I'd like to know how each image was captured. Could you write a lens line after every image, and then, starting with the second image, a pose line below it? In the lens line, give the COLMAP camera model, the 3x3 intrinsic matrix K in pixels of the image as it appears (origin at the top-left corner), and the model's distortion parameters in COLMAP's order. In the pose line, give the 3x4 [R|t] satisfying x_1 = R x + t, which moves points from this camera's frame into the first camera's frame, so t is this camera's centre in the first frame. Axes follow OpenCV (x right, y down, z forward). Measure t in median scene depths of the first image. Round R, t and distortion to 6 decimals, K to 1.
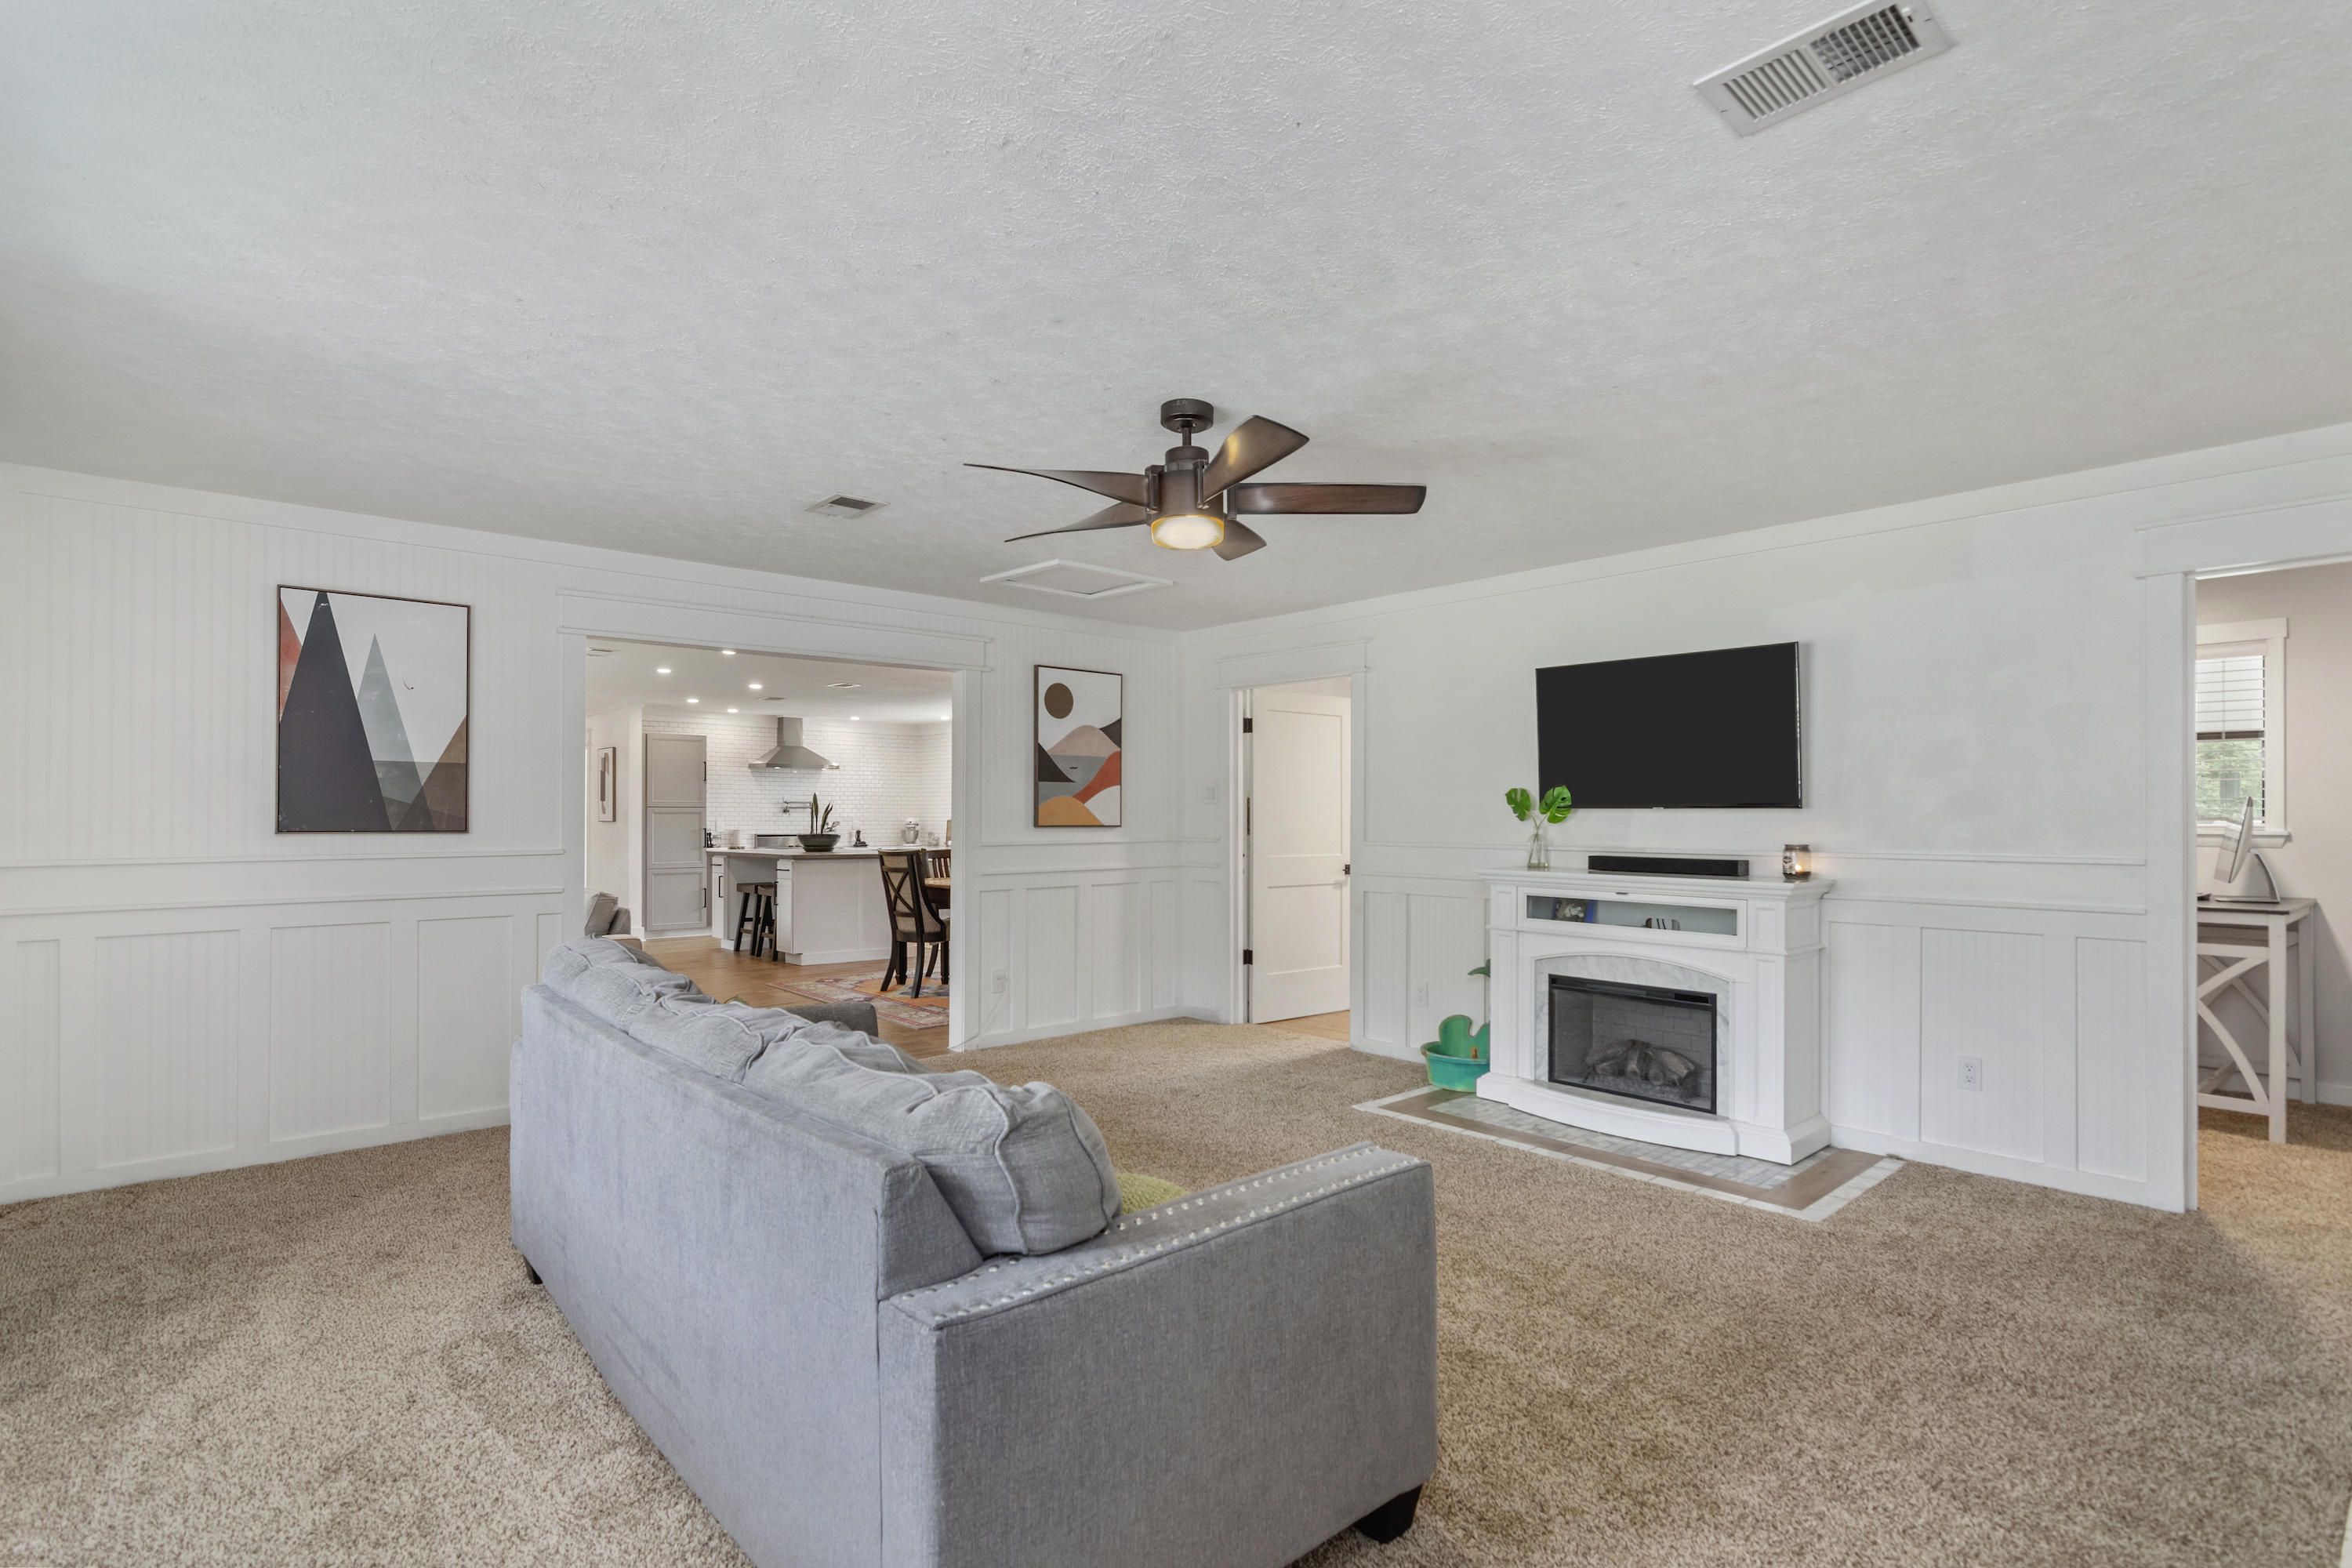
lens RADIAL K [[1140.5, 0, 1195.6], [0, 1140.5, 838.0], [0, 0, 1]] dist [-0.005780, 0.001753]
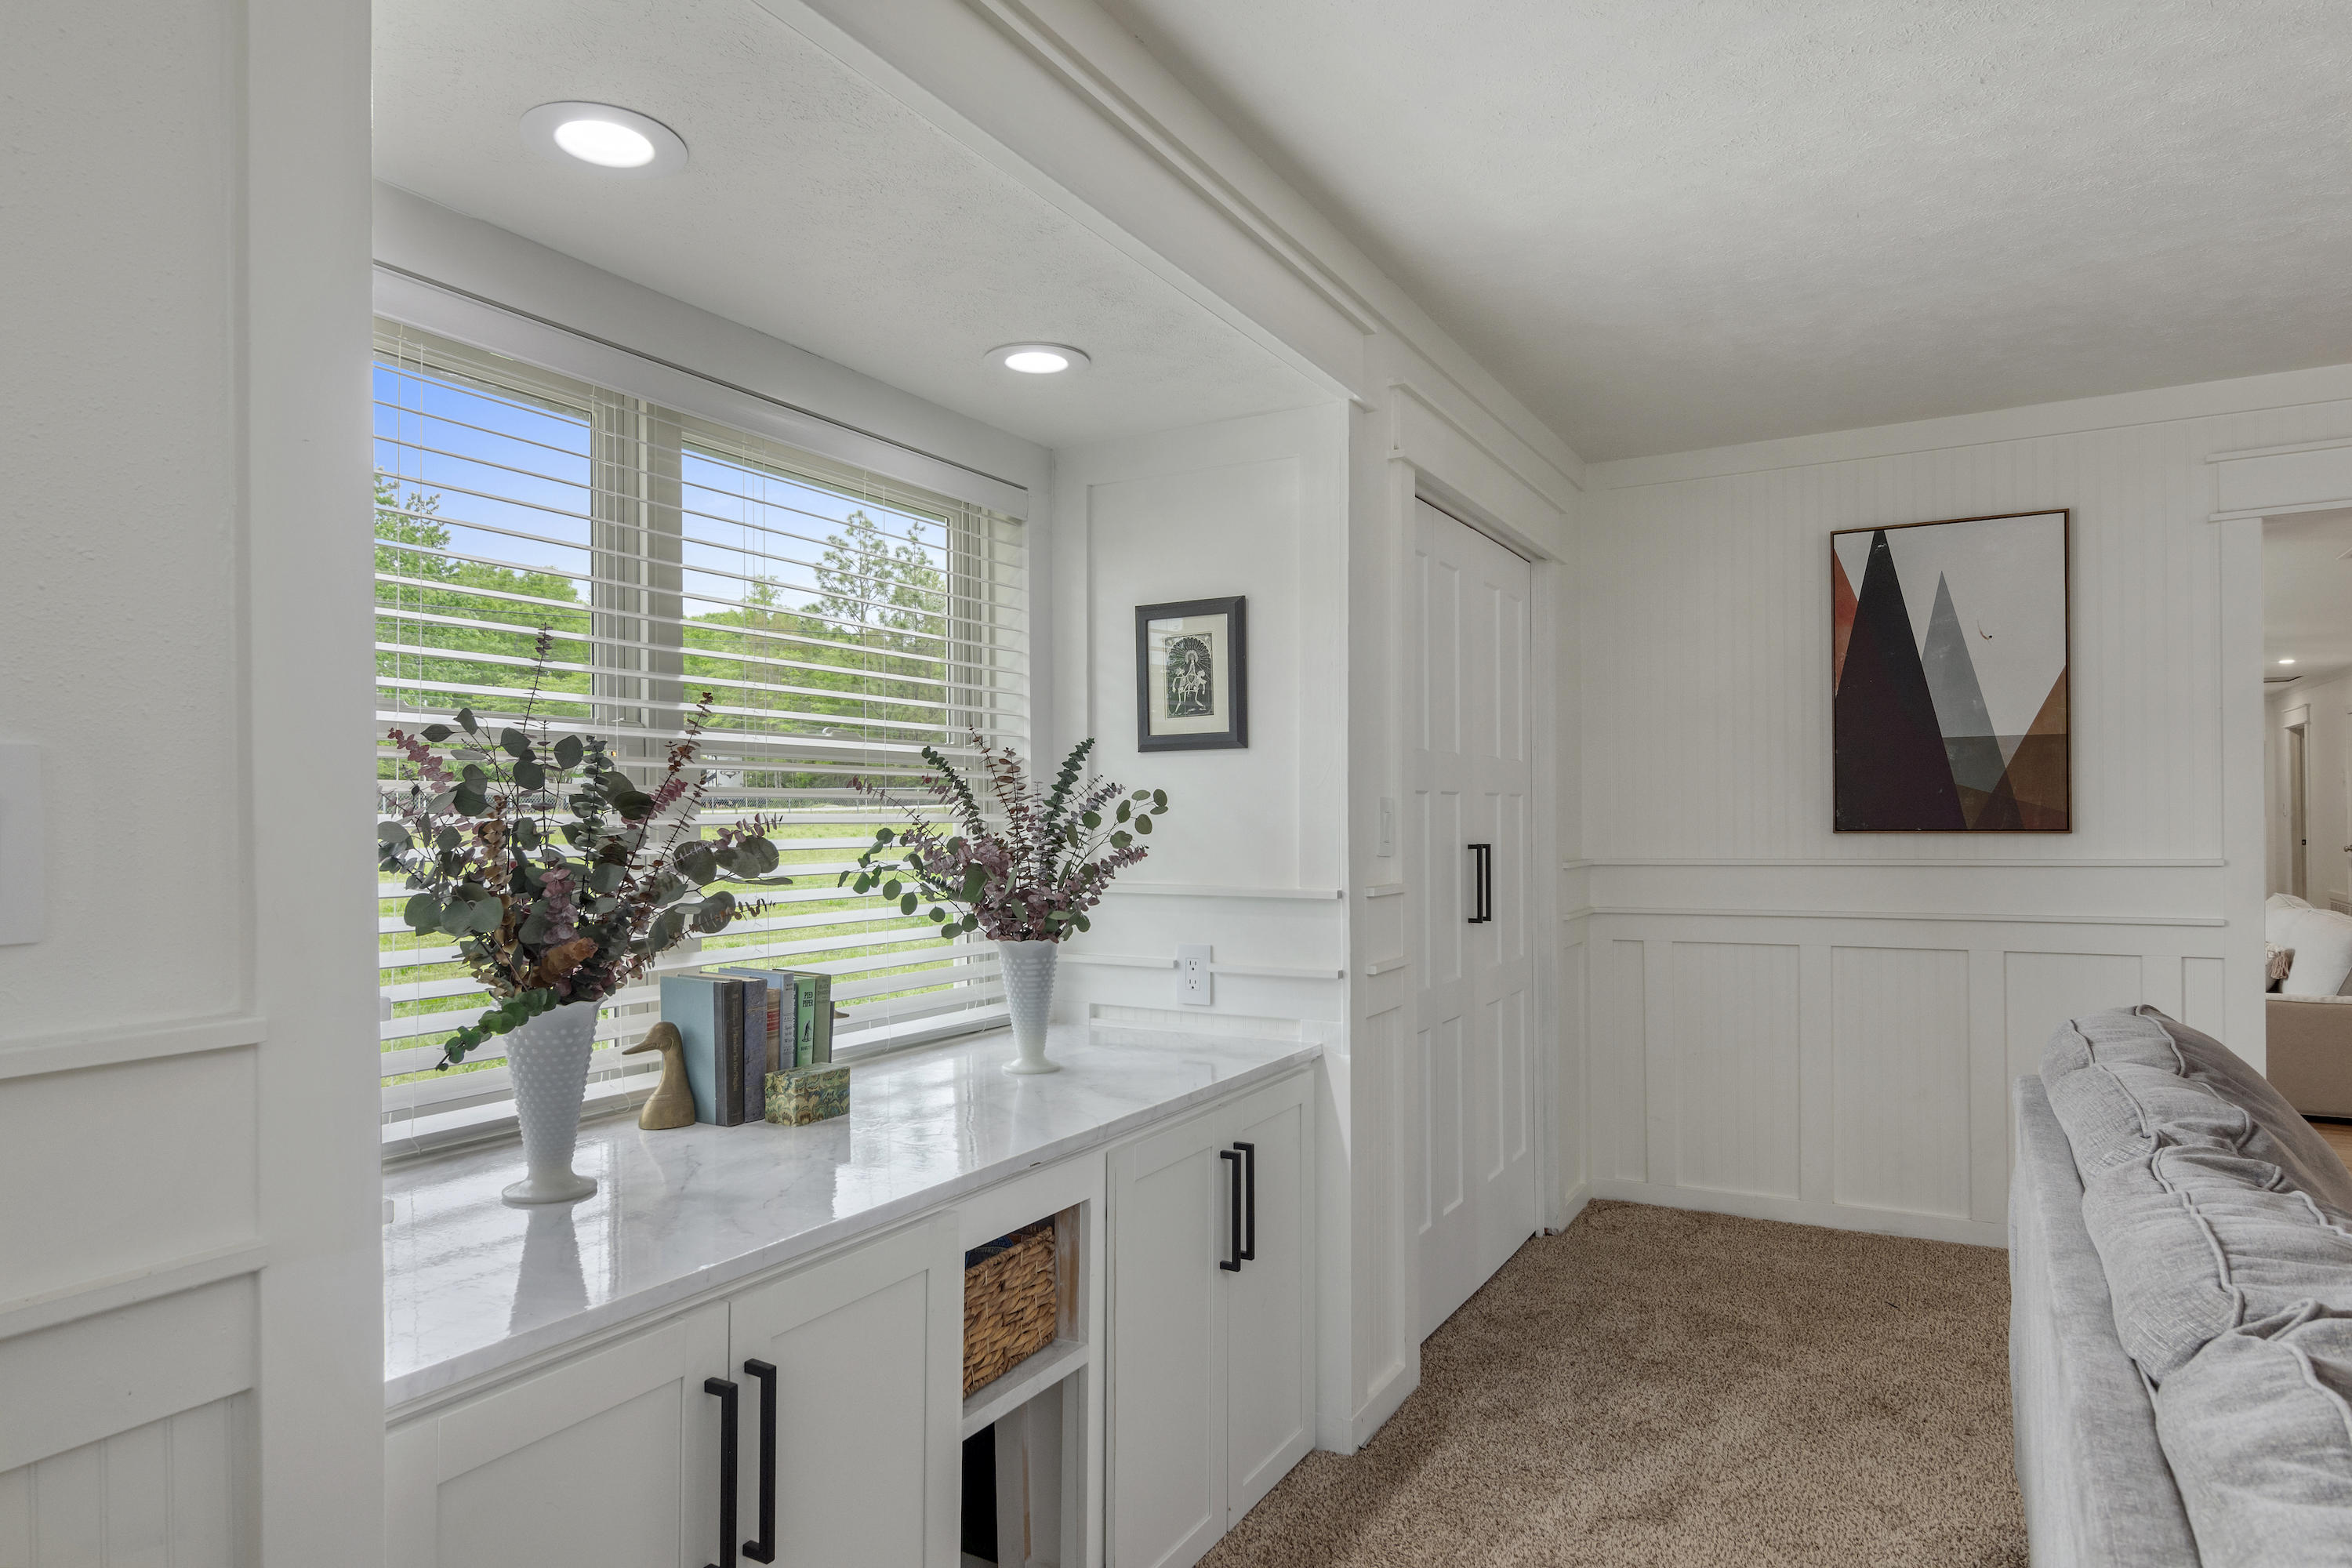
lens RADIAL K [[1397.3, 0, 1176.1], [0, 1397.3, 801.1], [0, 0, 1]] dist [-0.000359, 0.000084]
pose [[0.316007, -0.012515, -0.948674, 0.006475], [-0.009413, 0.999822, -0.016325, -0.004960], [0.948710, 0.014089, 0.315833, 0.218991]]
